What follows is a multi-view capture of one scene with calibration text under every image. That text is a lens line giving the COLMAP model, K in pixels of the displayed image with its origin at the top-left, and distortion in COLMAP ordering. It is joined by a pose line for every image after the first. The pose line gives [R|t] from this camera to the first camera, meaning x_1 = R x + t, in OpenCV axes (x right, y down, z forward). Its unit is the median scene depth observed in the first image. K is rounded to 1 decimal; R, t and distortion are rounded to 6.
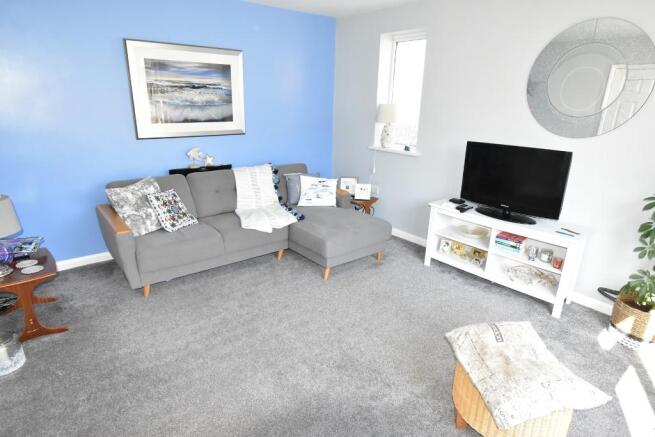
lens RADIAL K [[377.1, 0, 327.5], [0, 377.1, 218.5], [0, 0, 1]] dist [-0.001679, -0.000374]
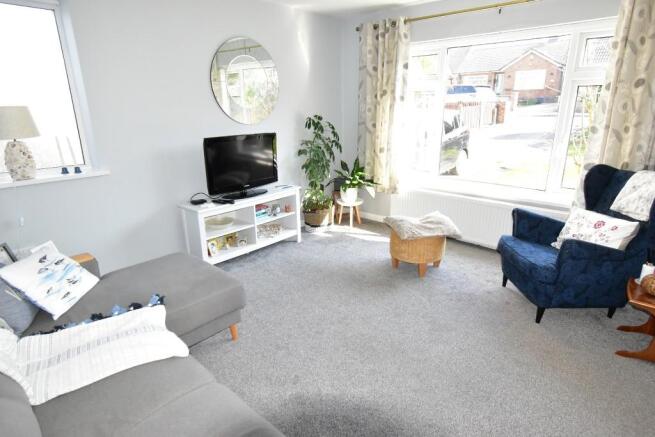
lens RADIAL K [[377.1, 0, 327.5], [0, 377.1, 218.5], [0, 0, 1]] dist [-0.001679, -0.000374]
pose [[-0.146707, -0.309659, 0.939462, -0.689993], [0.309587, 0.887651, 0.340927, -0.258940], [-0.939486, 0.340861, -0.034358, 0.807956]]
